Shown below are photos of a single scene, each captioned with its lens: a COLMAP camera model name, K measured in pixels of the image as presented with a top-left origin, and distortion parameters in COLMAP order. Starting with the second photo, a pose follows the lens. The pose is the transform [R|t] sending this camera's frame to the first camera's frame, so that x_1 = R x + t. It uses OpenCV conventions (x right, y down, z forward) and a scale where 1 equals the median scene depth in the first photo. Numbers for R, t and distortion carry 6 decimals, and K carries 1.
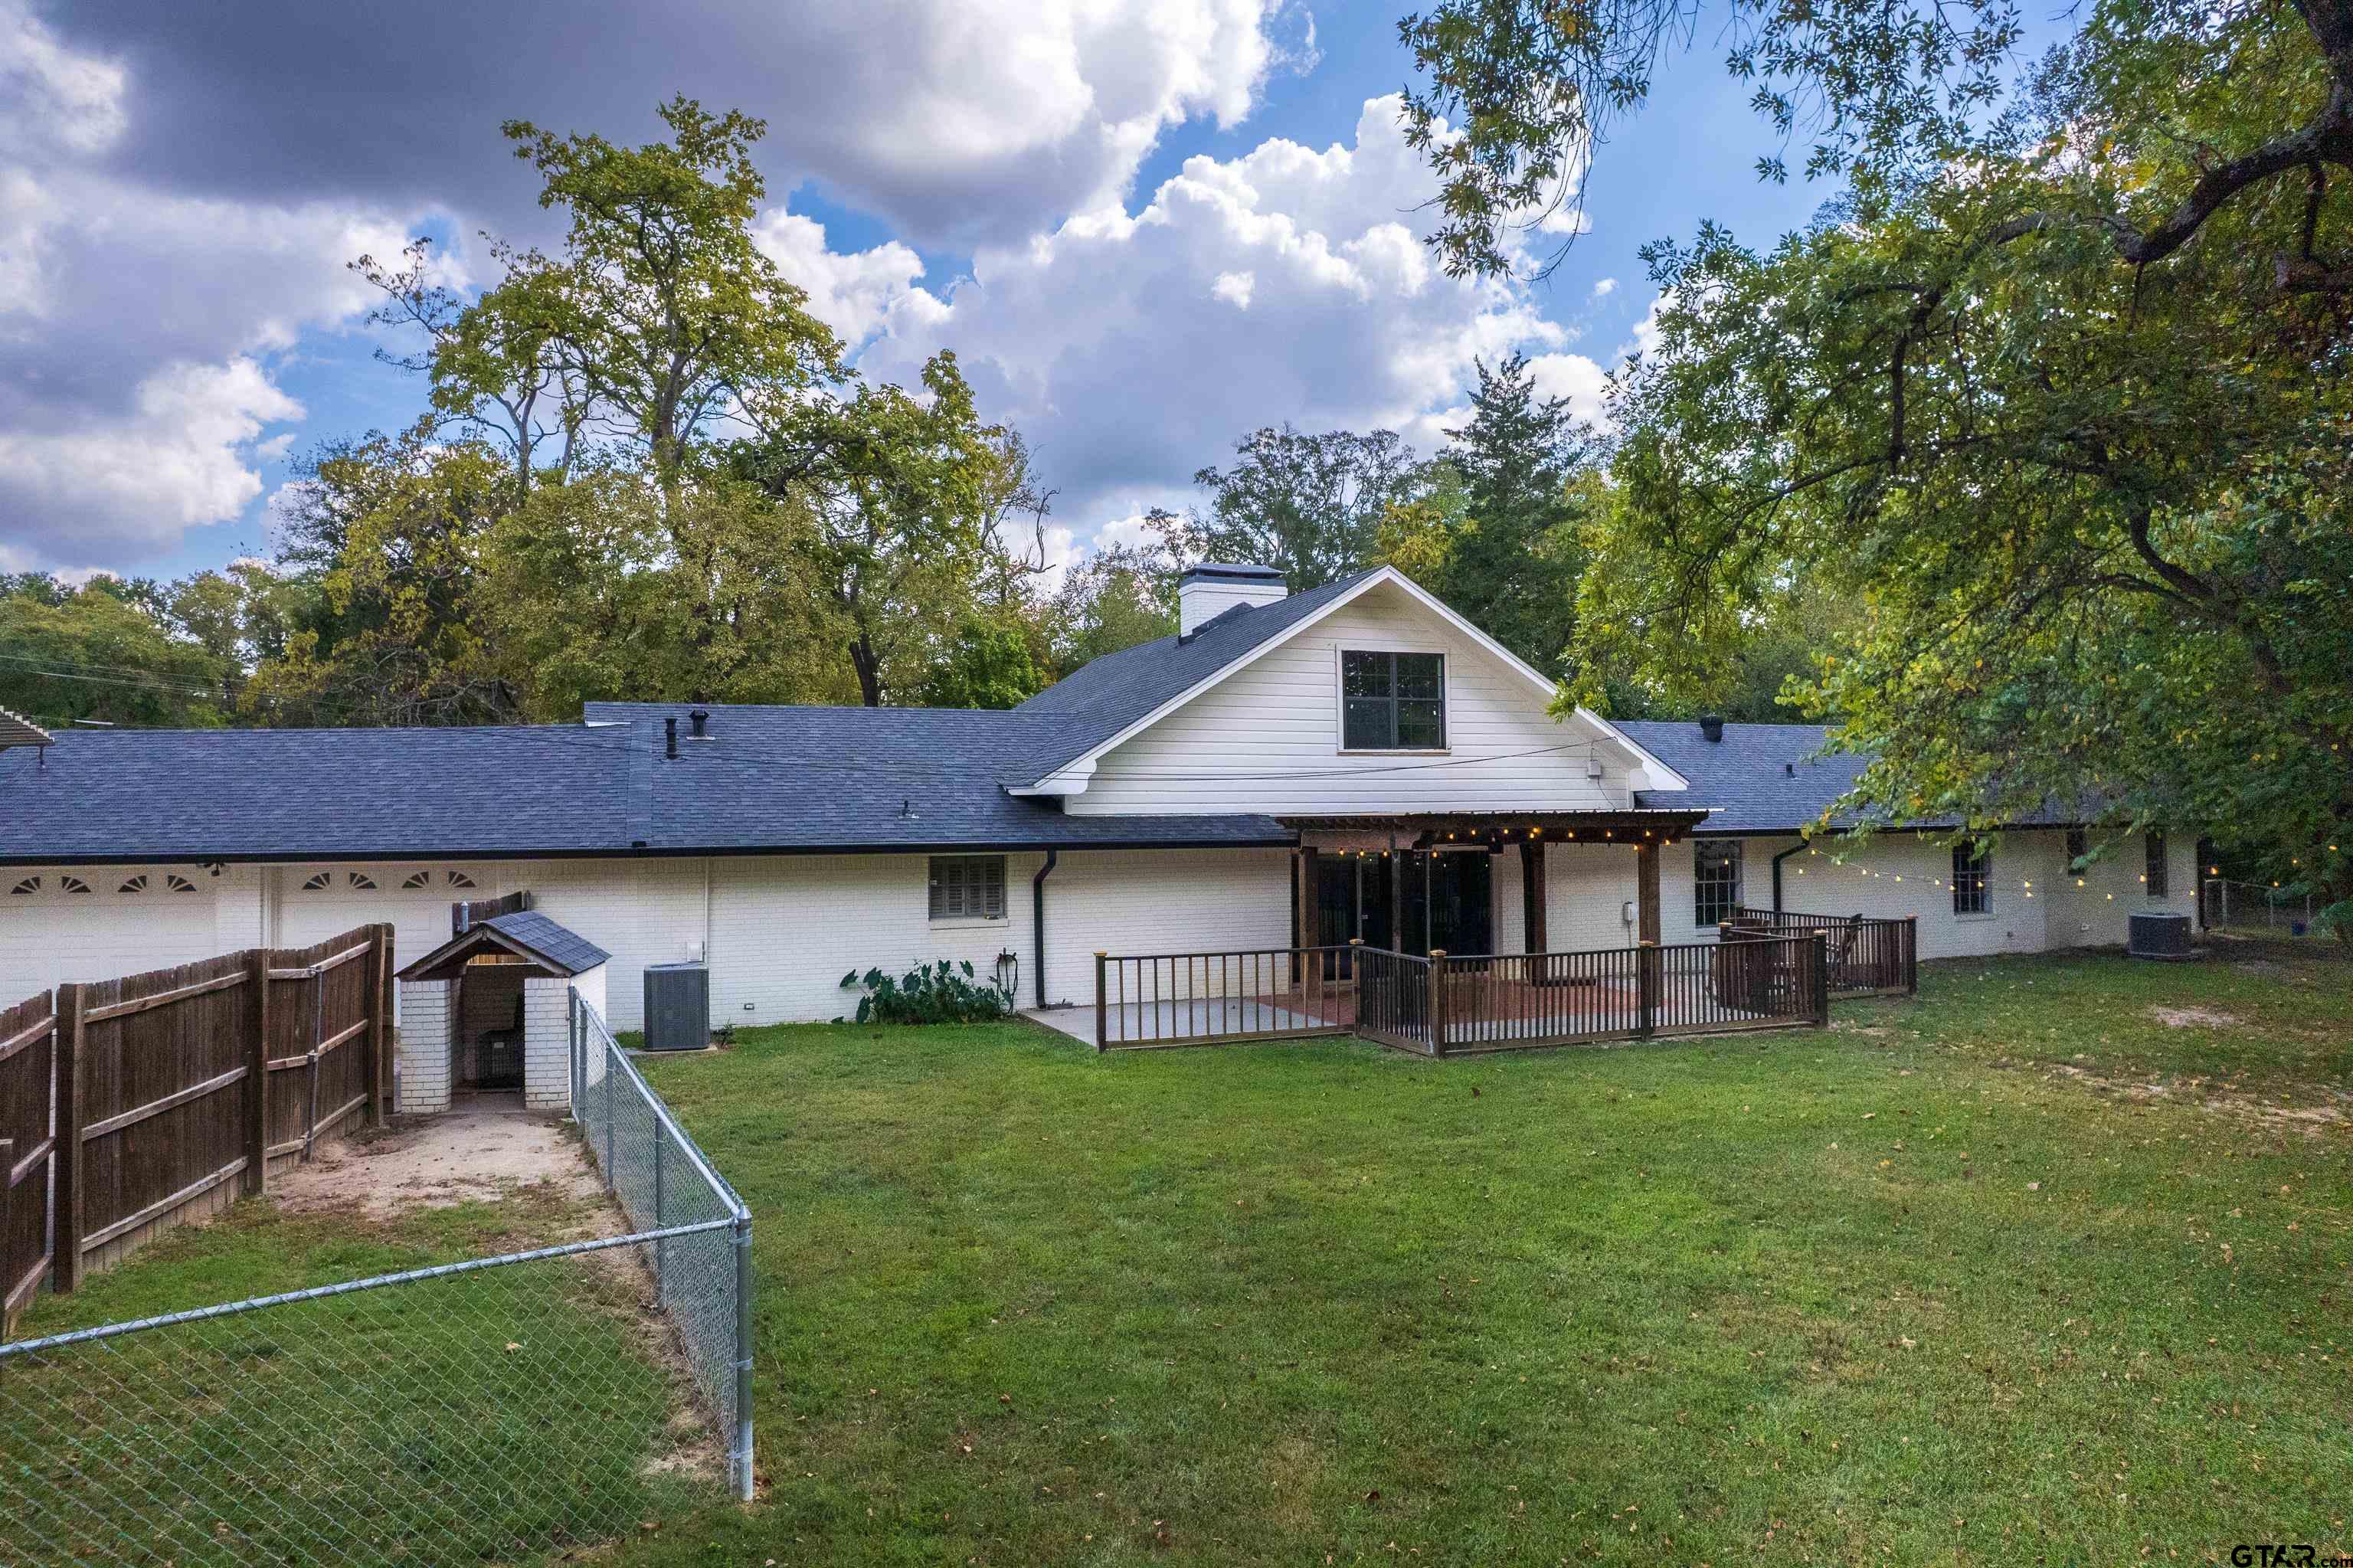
lens RADIAL K [[1512.7, 0, 1176.5], [0, 1512.7, 784.0], [0, 0, 1]] dist [-0.058741, 0.052781]
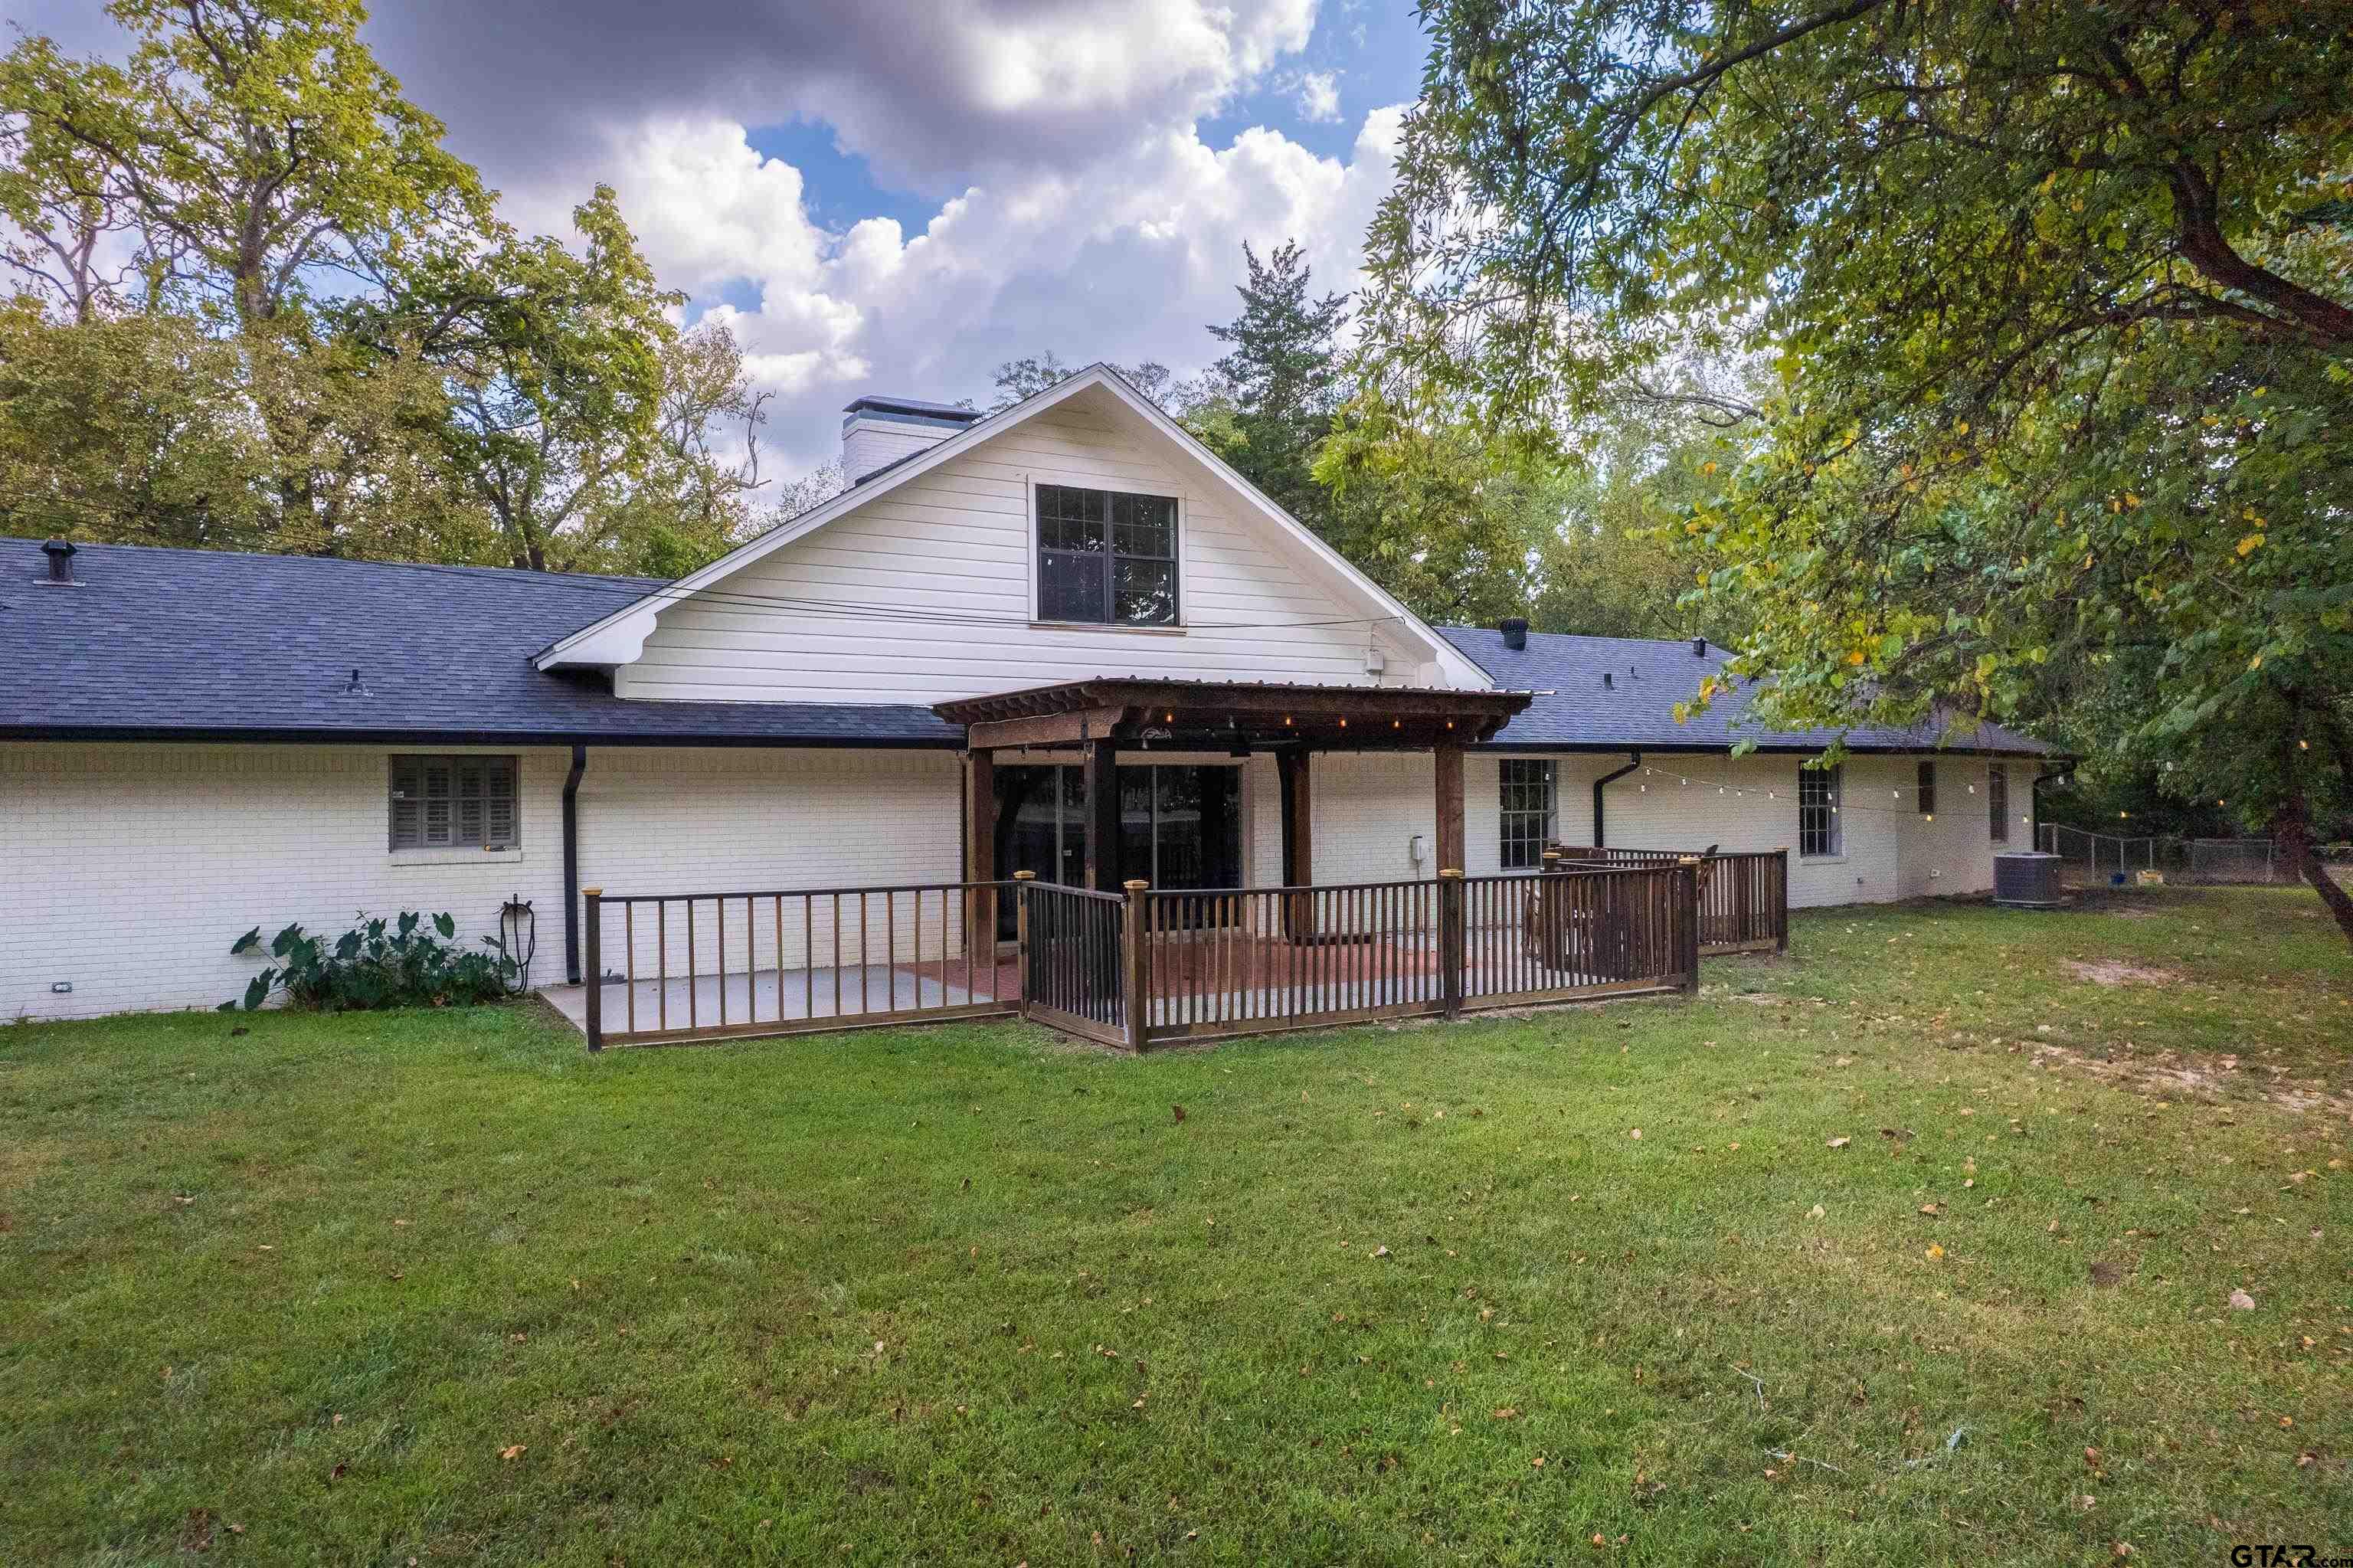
lens RADIAL K [[1512.7, 0, 1176.5], [0, 1512.7, 784.0], [0, 0, 1]] dist [-0.058741, 0.052781]
pose [[0.989719, 0.002559, 0.142999, 0.076714], [-0.004562, 0.999896, 0.013686, 0.047060], [-0.142950, -0.014198, 0.989628, 0.287608]]
